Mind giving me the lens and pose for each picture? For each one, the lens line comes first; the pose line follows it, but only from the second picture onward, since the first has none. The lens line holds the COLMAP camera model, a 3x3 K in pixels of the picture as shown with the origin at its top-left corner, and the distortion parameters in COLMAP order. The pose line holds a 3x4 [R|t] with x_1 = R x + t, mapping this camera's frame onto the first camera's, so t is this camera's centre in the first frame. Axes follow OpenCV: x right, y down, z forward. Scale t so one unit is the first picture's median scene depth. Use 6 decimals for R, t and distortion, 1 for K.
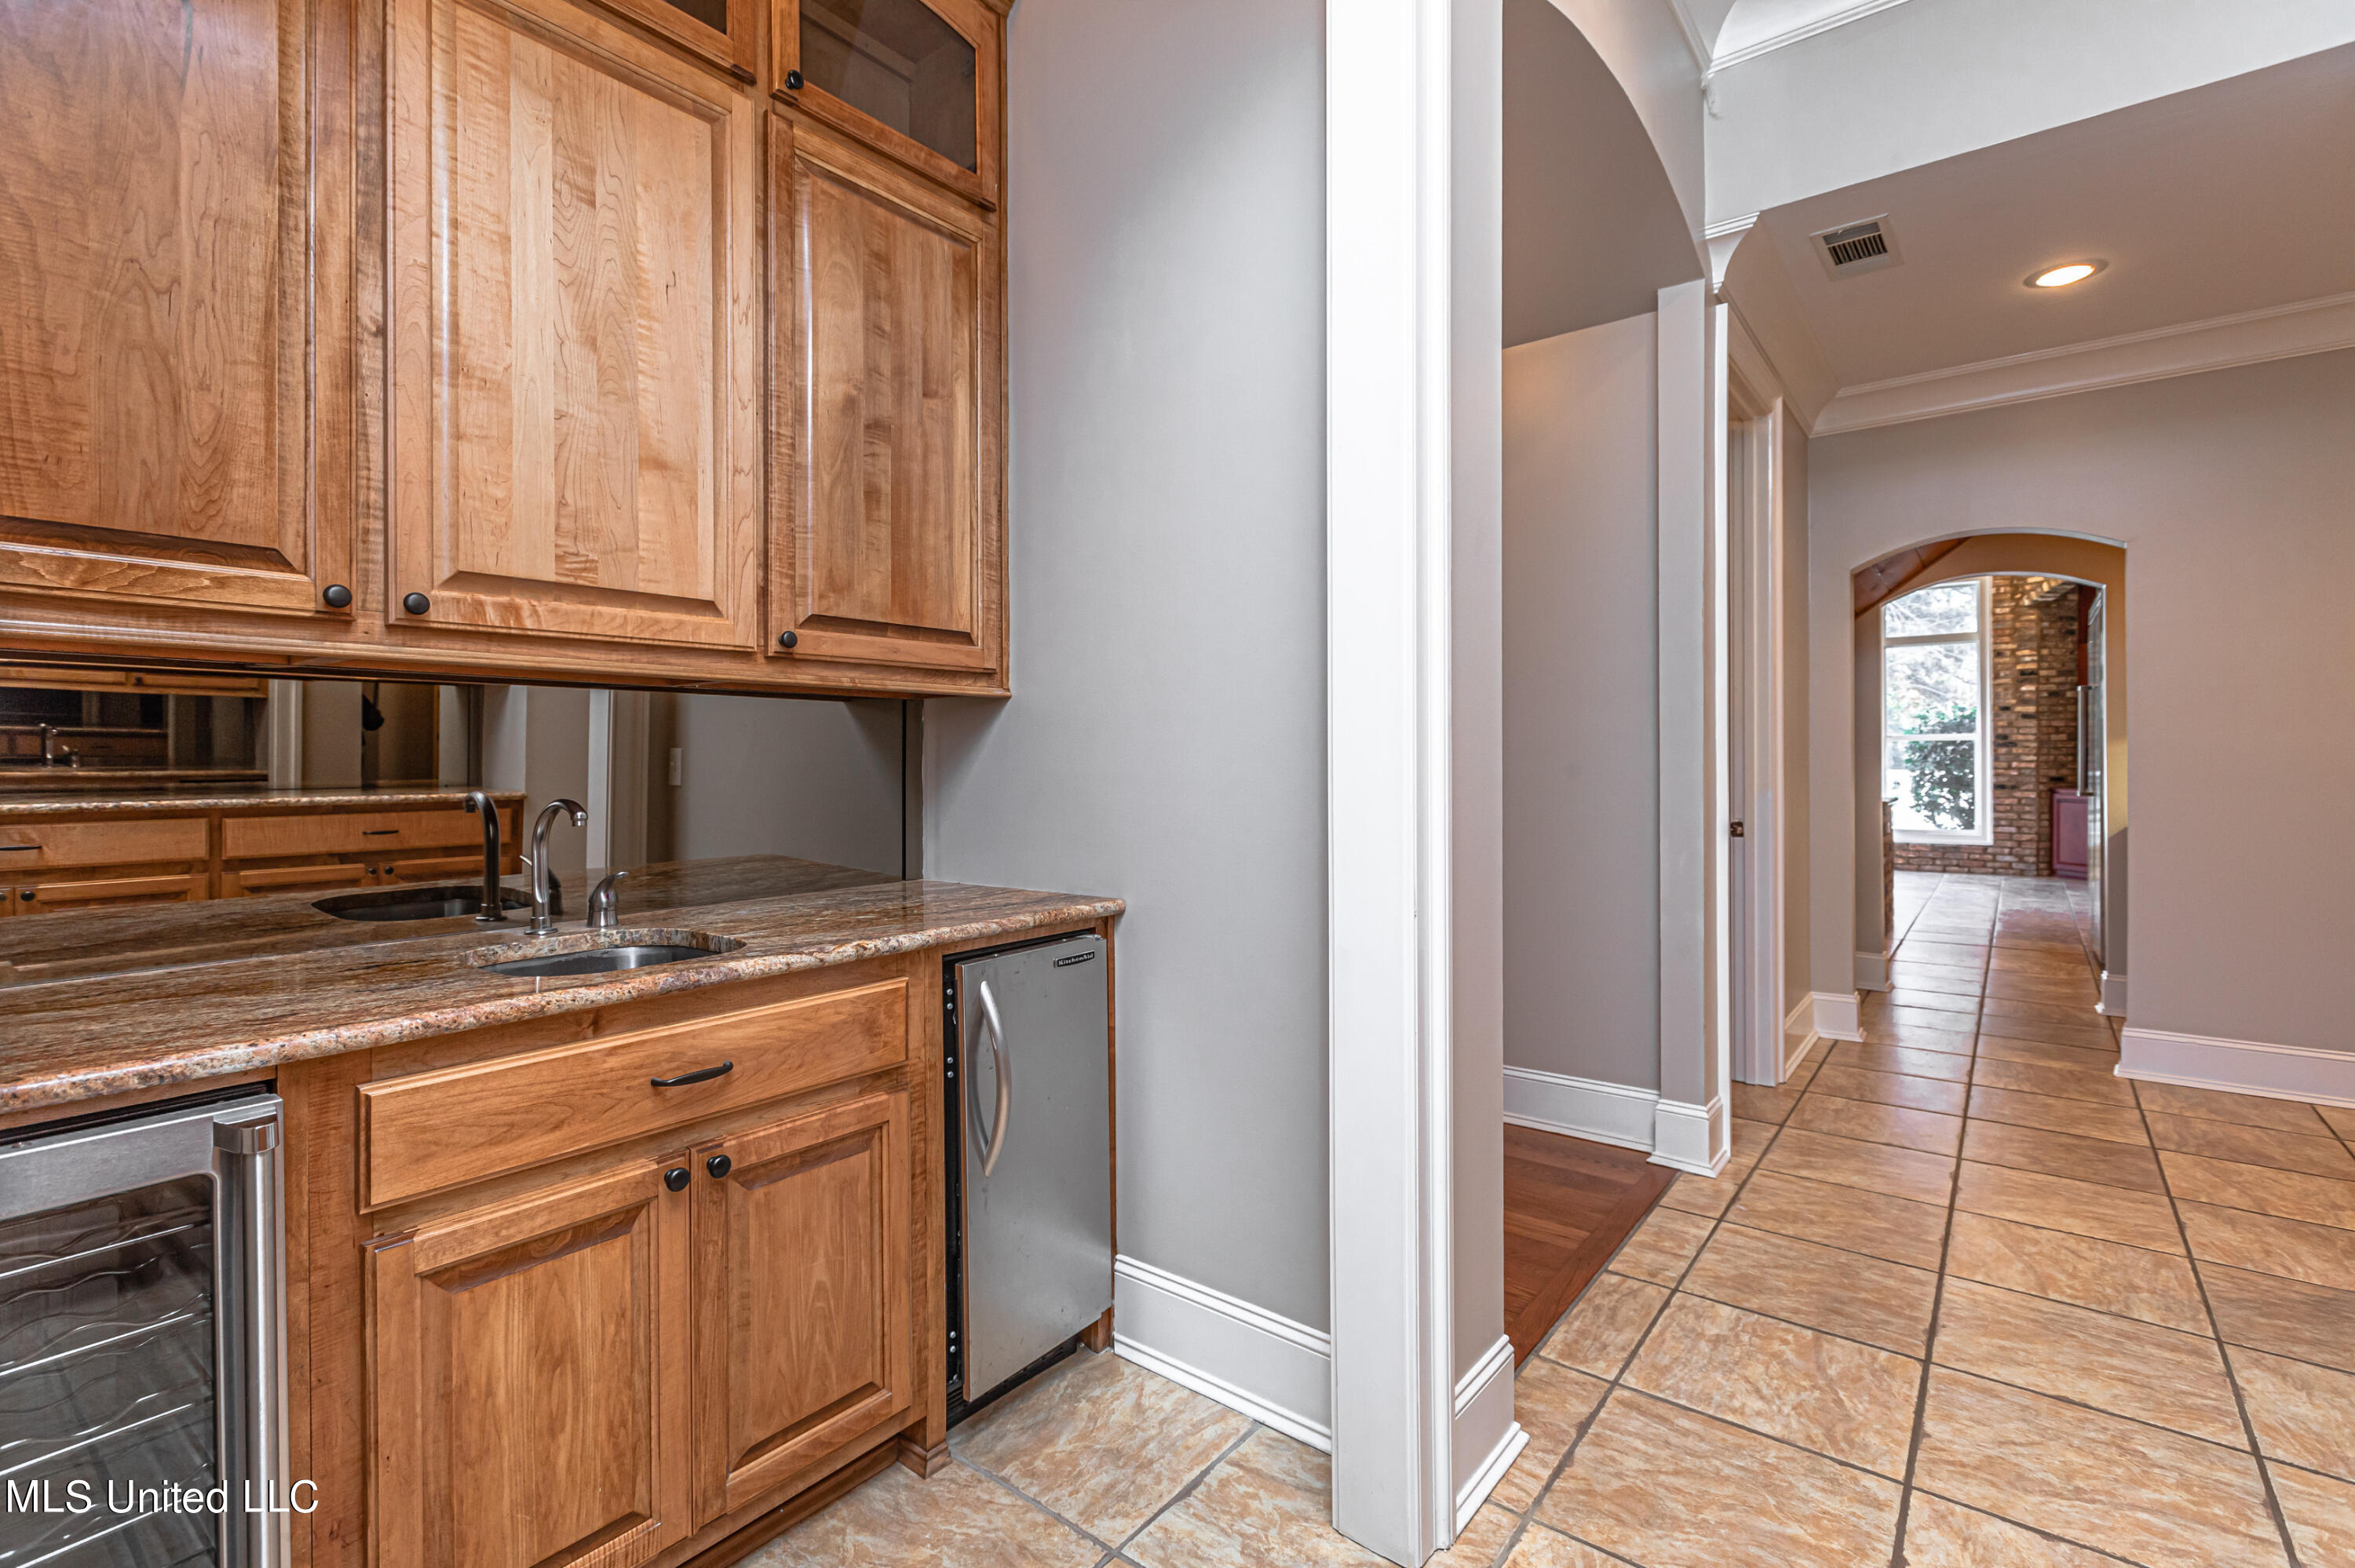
lens RADIAL K [[1030.7, 0, 1172.8], [0, 1030.7, 763.7], [0, 0, 1]] dist [0.005928, 0.000493]
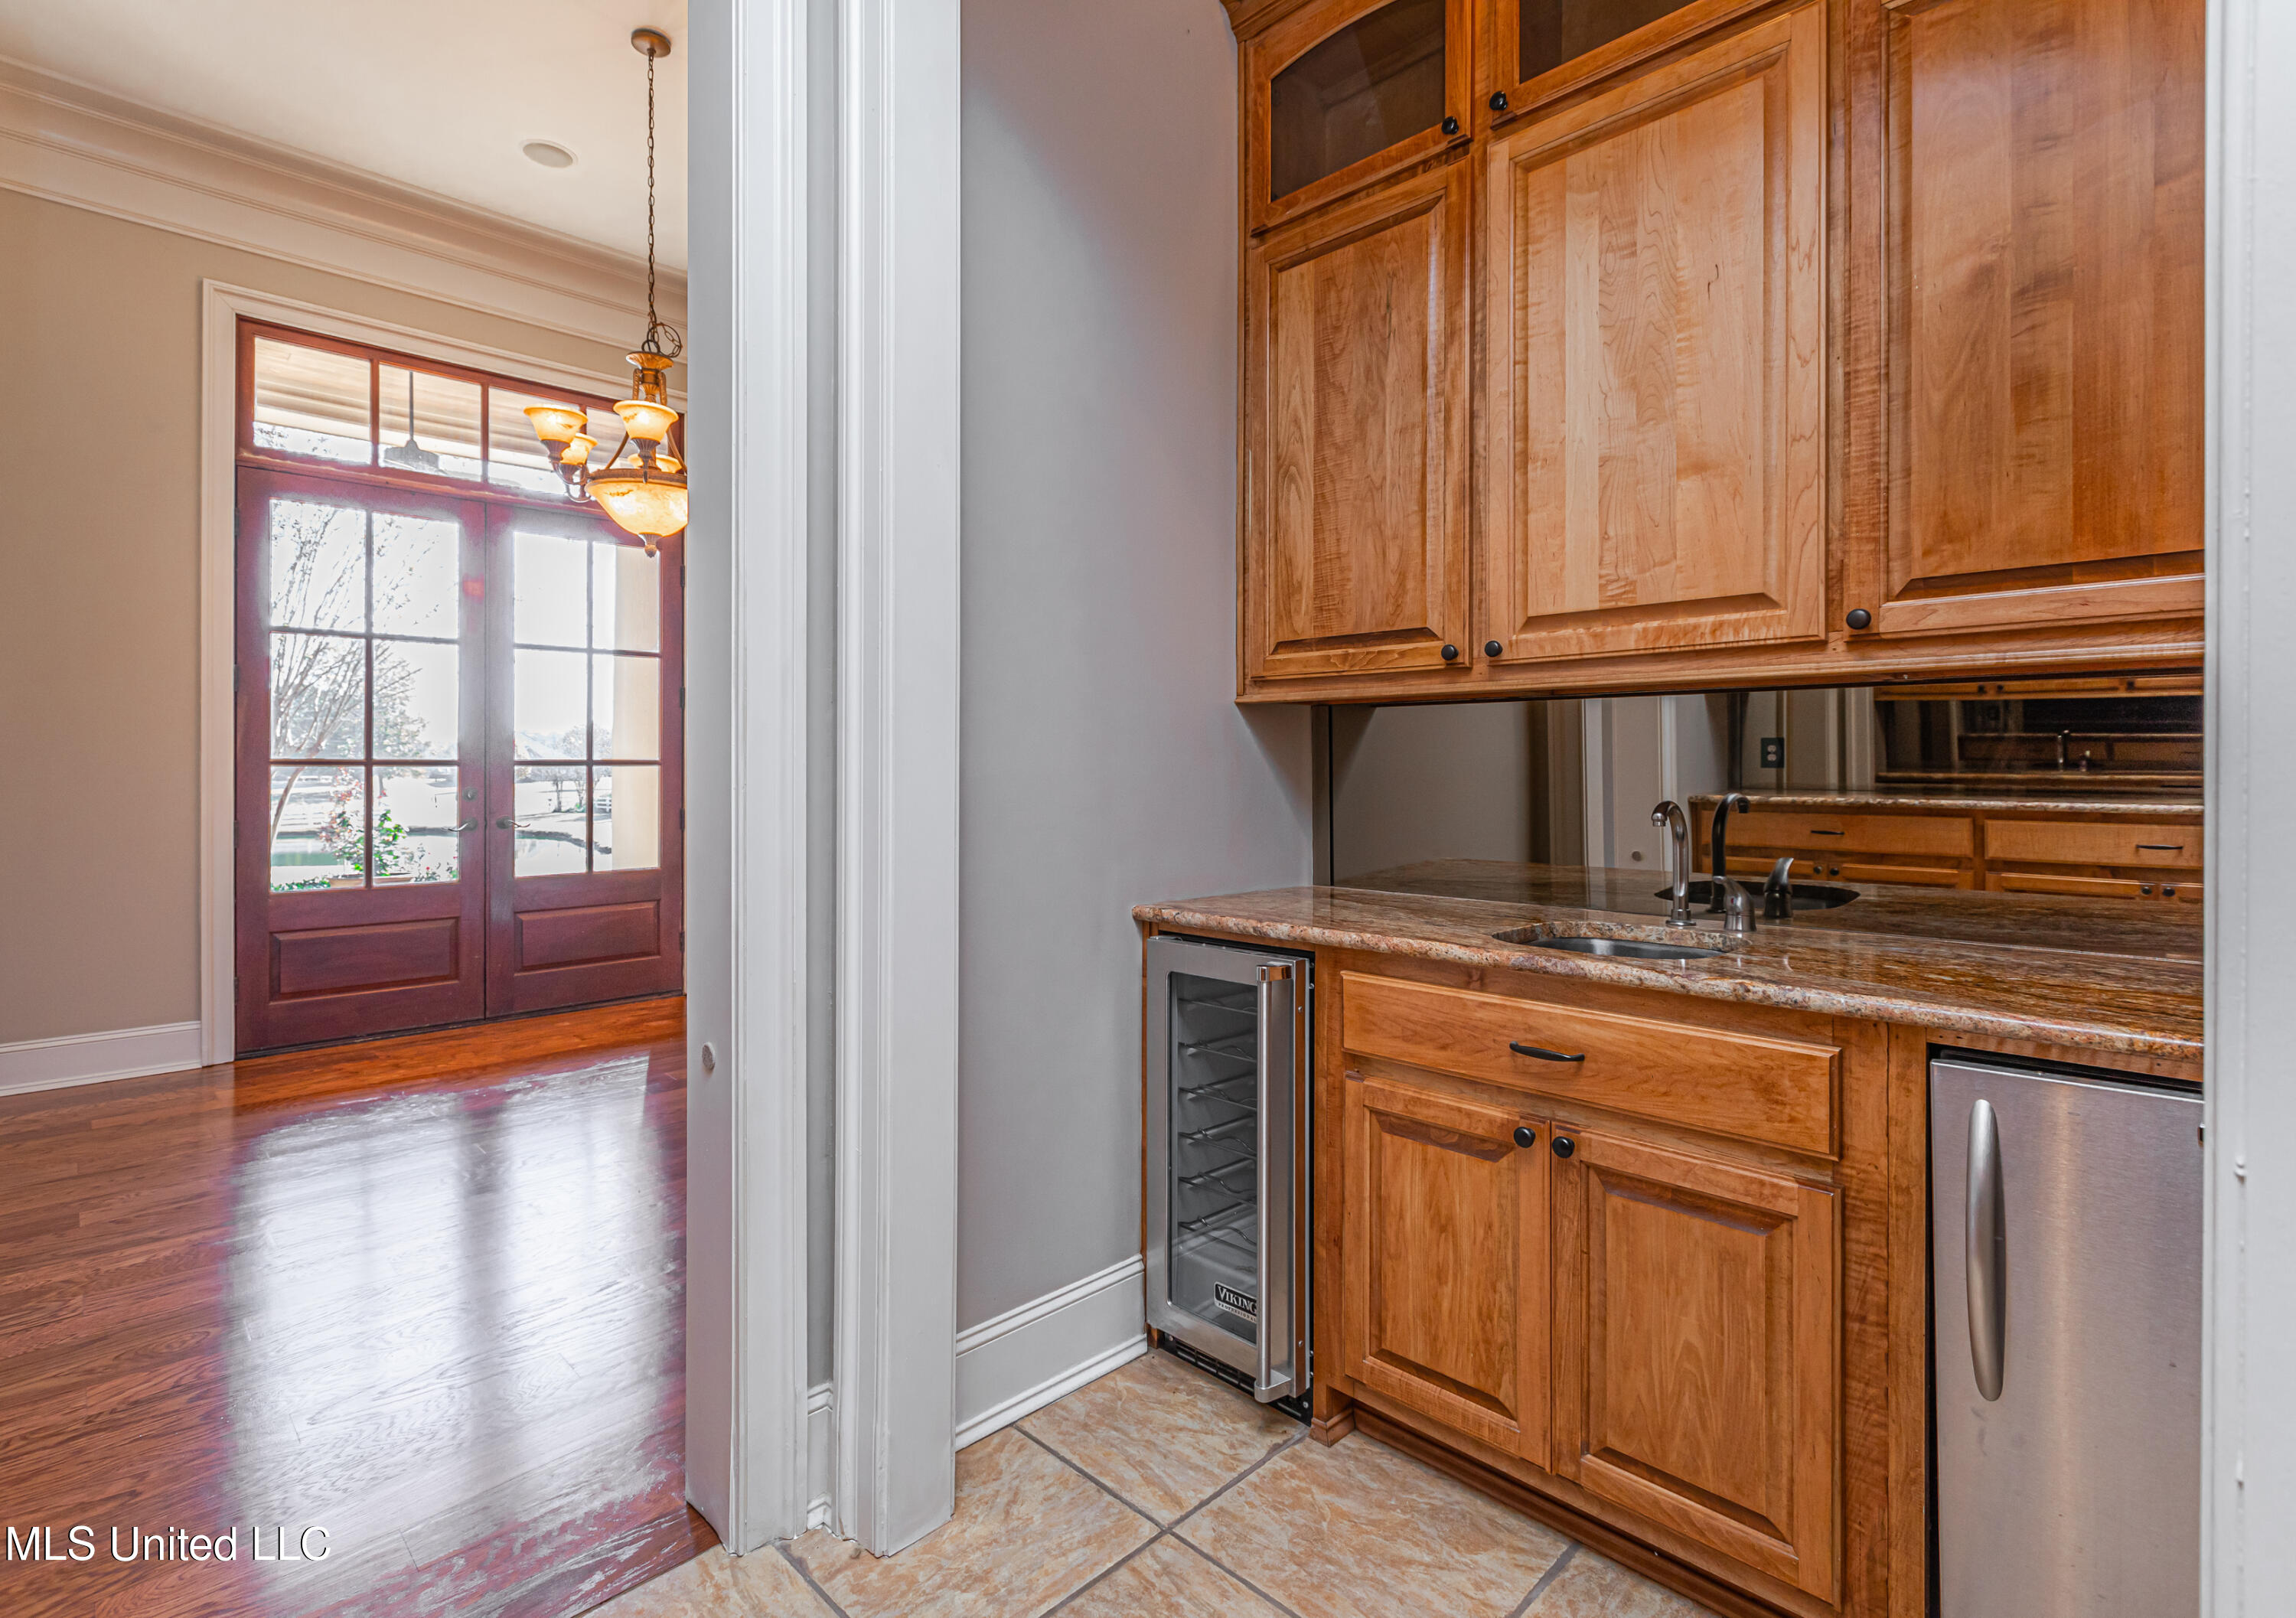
lens RADIAL K [[1081.3, 0, 1111.7], [0, 1081.3, 767.2], [0, 0, 1]] dist [-0.000084, 0.000141]
pose [[-0.109298, 0.003580, -0.994003, 0.650689], [-0.003281, 0.999987, 0.003962, -0.004105], [0.994004, 0.003694, -0.109285, 0.596446]]
